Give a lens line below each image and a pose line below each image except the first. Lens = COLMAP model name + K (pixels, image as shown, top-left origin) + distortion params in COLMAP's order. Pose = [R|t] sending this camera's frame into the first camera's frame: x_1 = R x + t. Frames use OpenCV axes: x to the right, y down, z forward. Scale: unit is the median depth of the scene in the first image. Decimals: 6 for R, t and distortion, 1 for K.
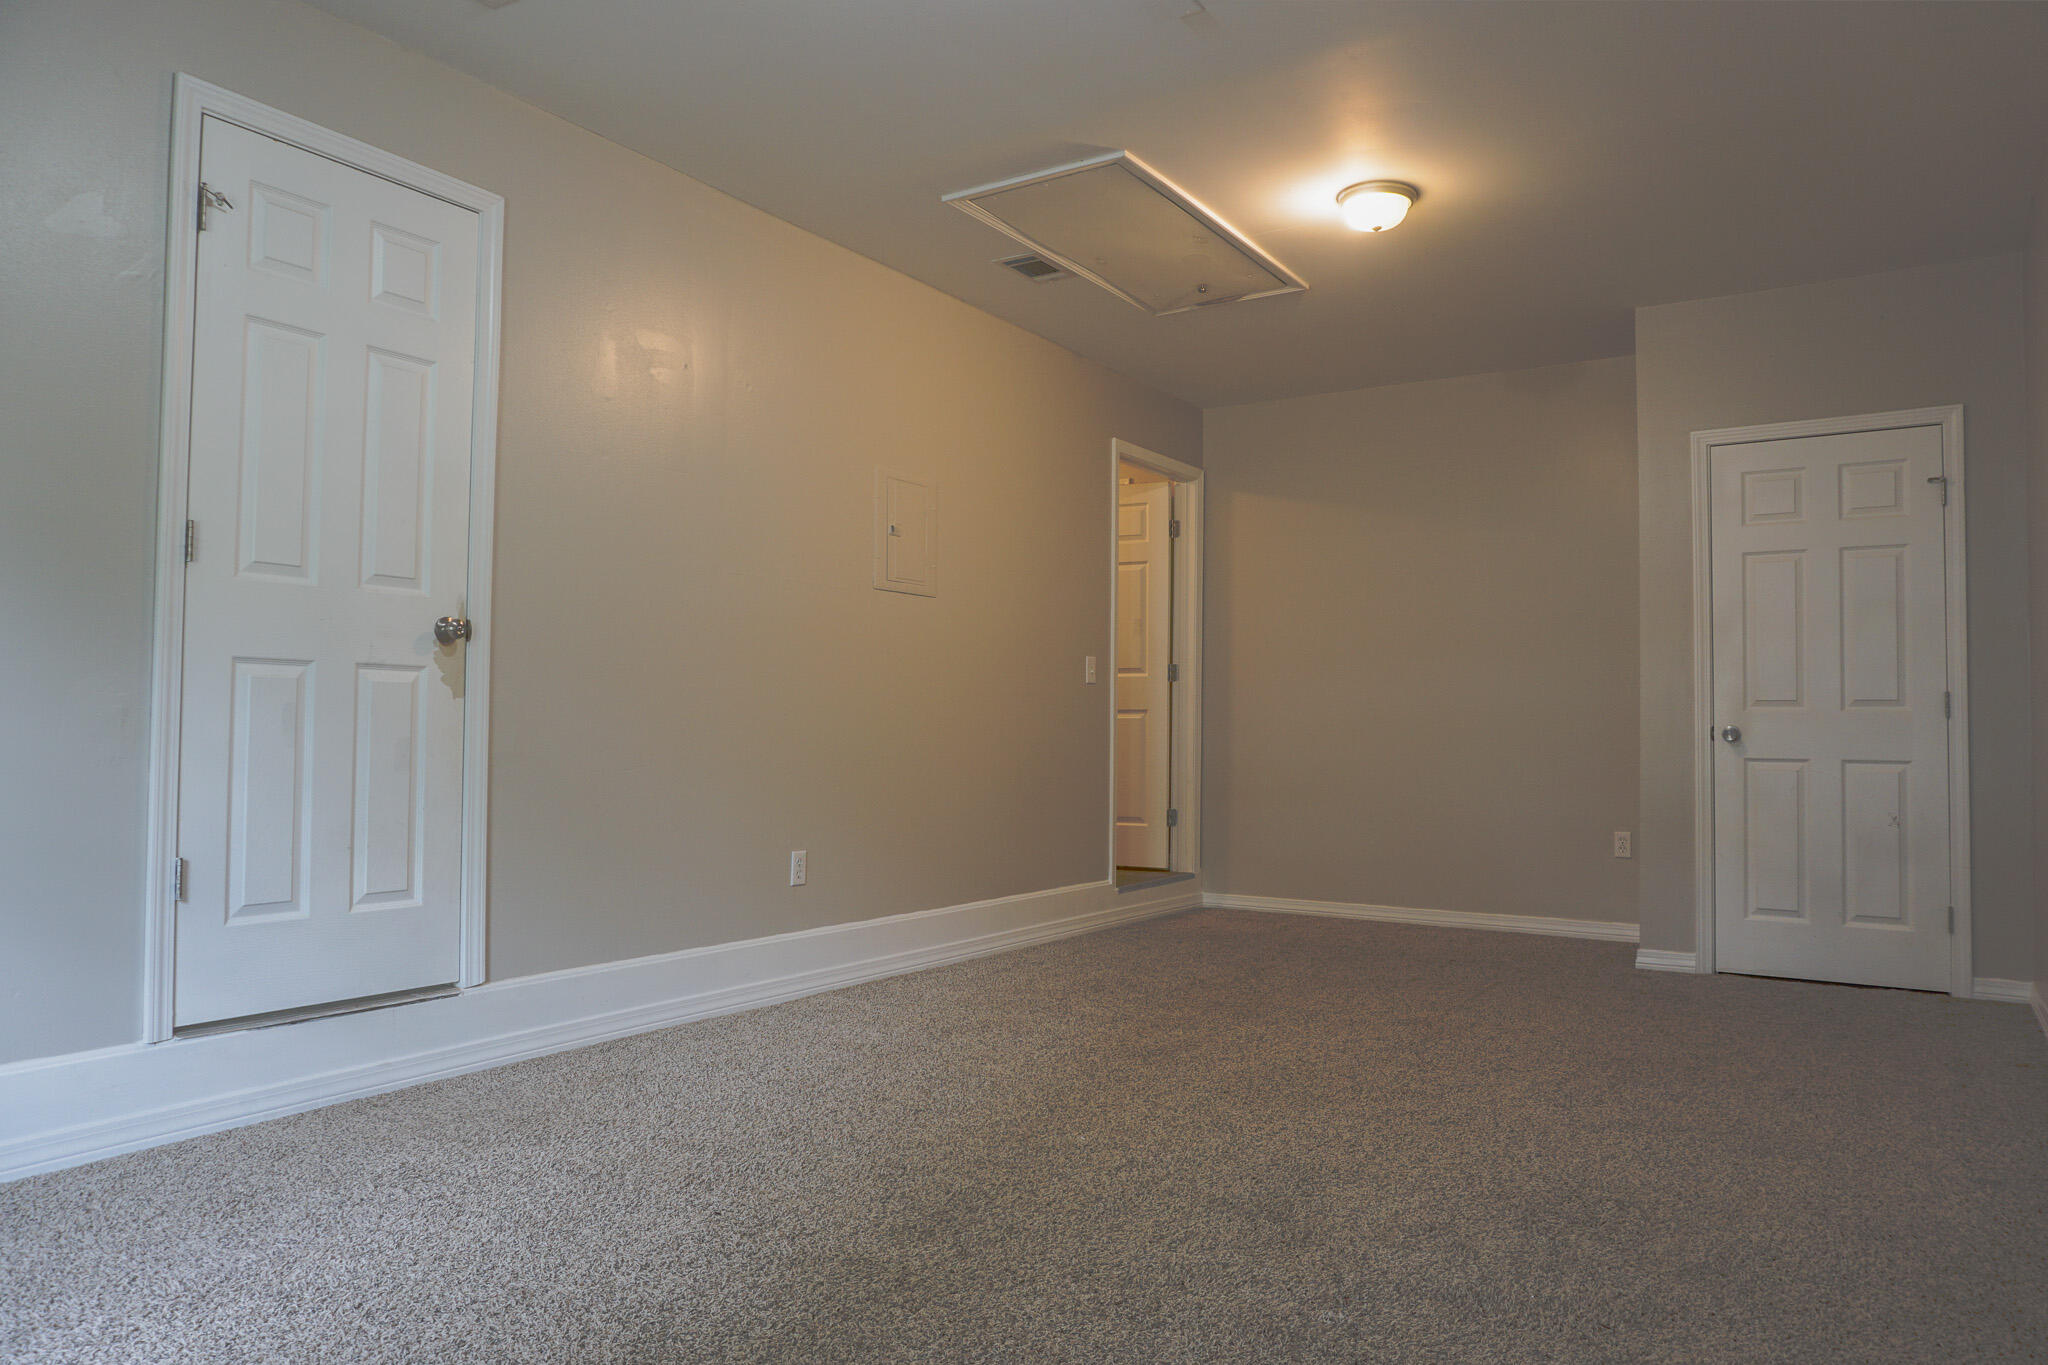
lens RADIAL K [[1374.3, 0, 1017.1], [0, 1374.3, 683.6], [0, 0, 1]] dist [-0.038597, 0.027083]
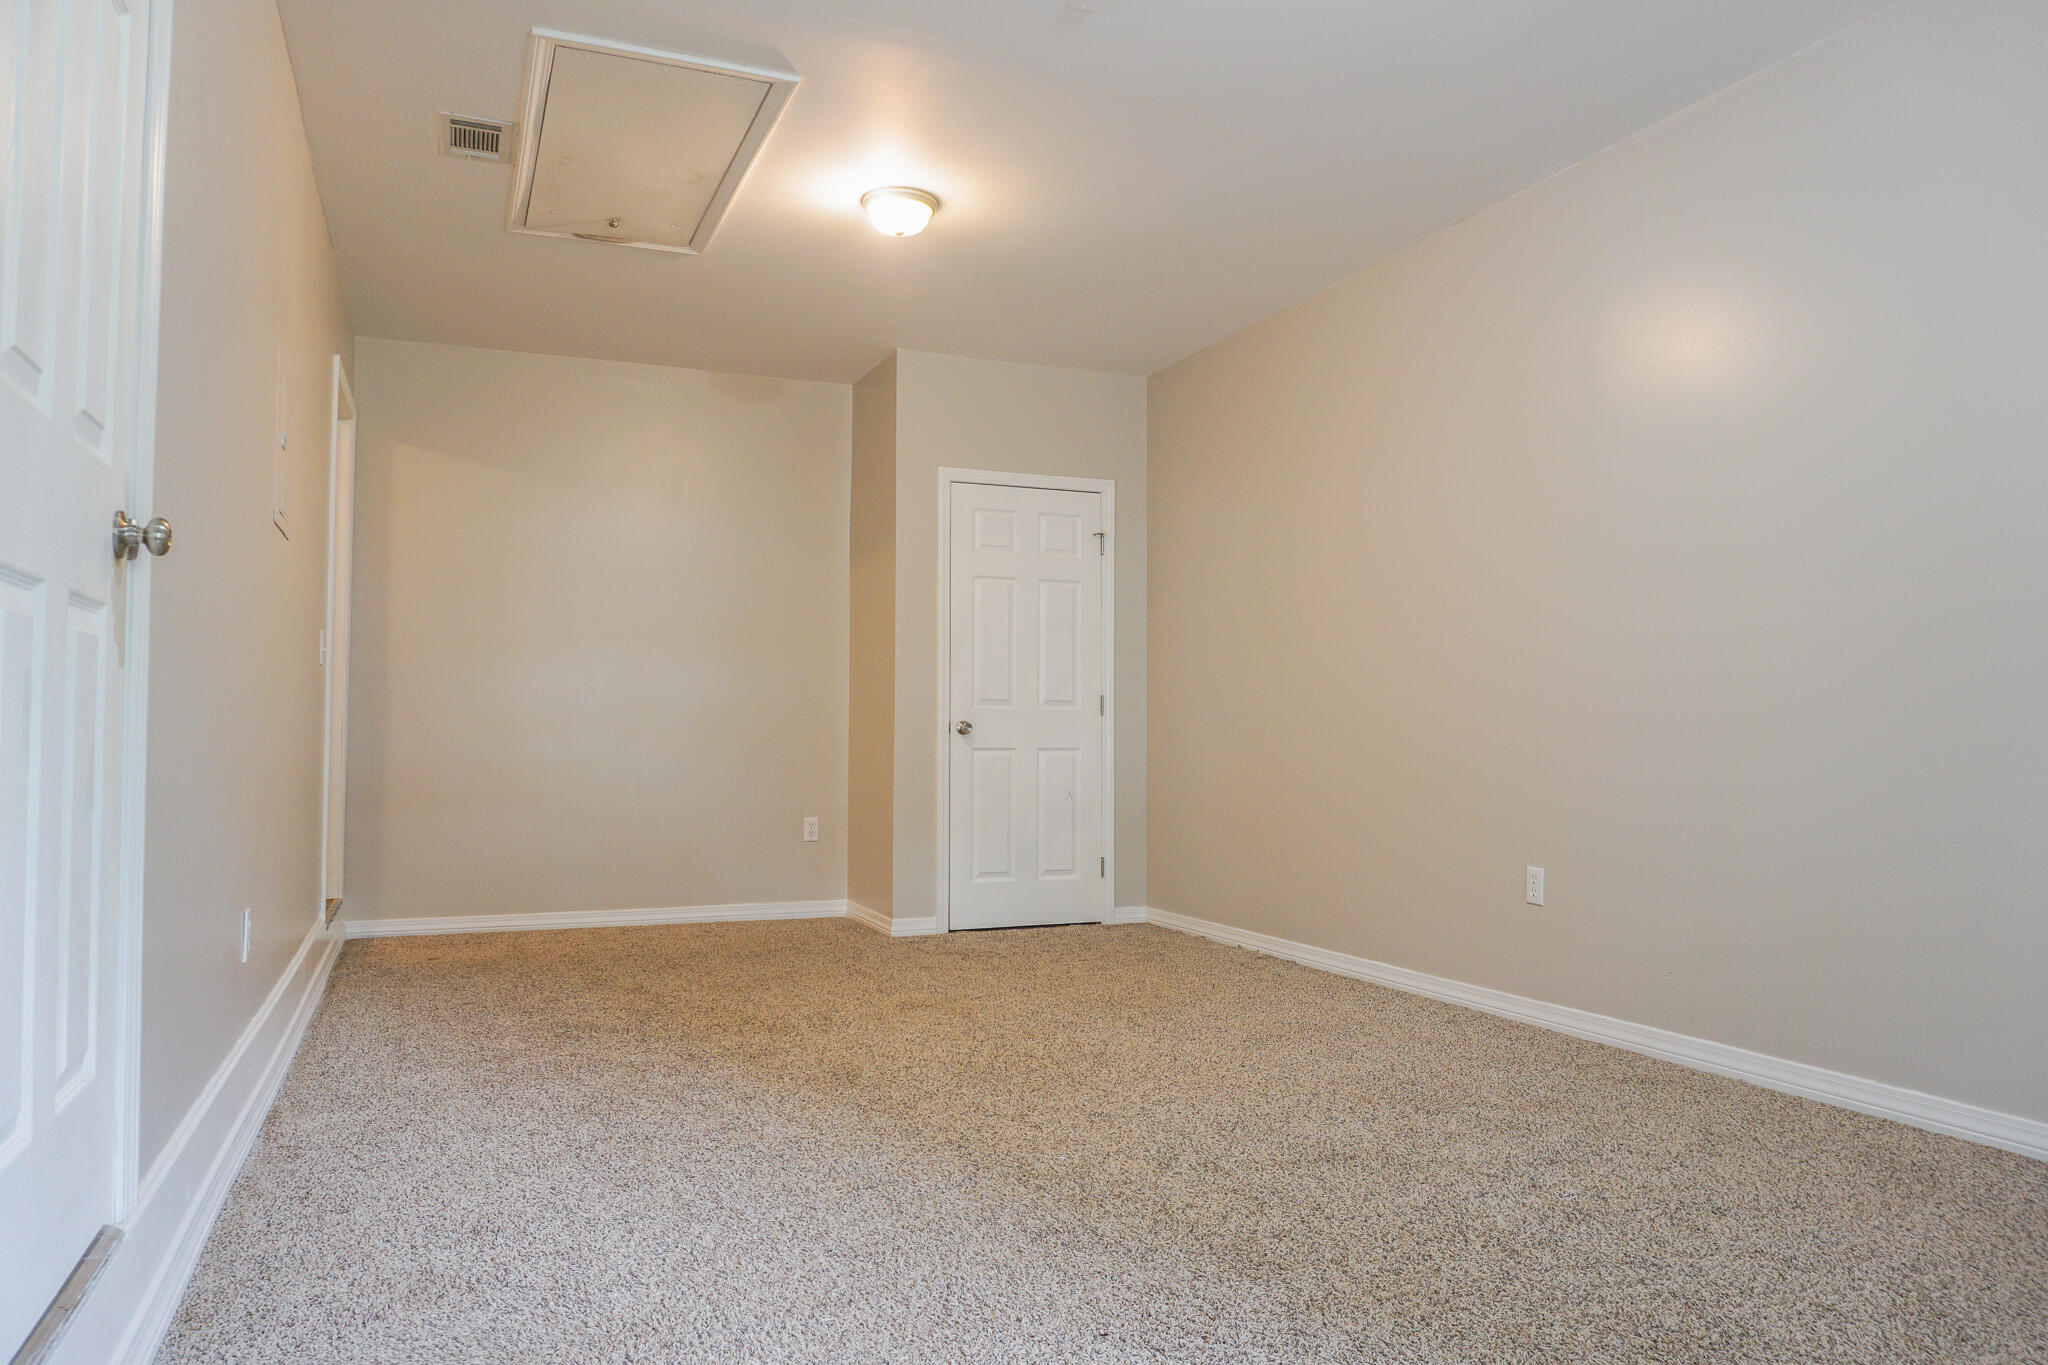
lens RADIAL K [[1374.3, 0, 1014.7], [0, 1374.3, 689.2], [0, 0, 1]] dist [-0.038597, 0.027083]
pose [[0.568514, 0.019203, 0.822449, -0.457205], [-0.025591, 0.999657, -0.005651, 0.009848], [-0.822275, -0.017835, 0.568811, 0.302219]]
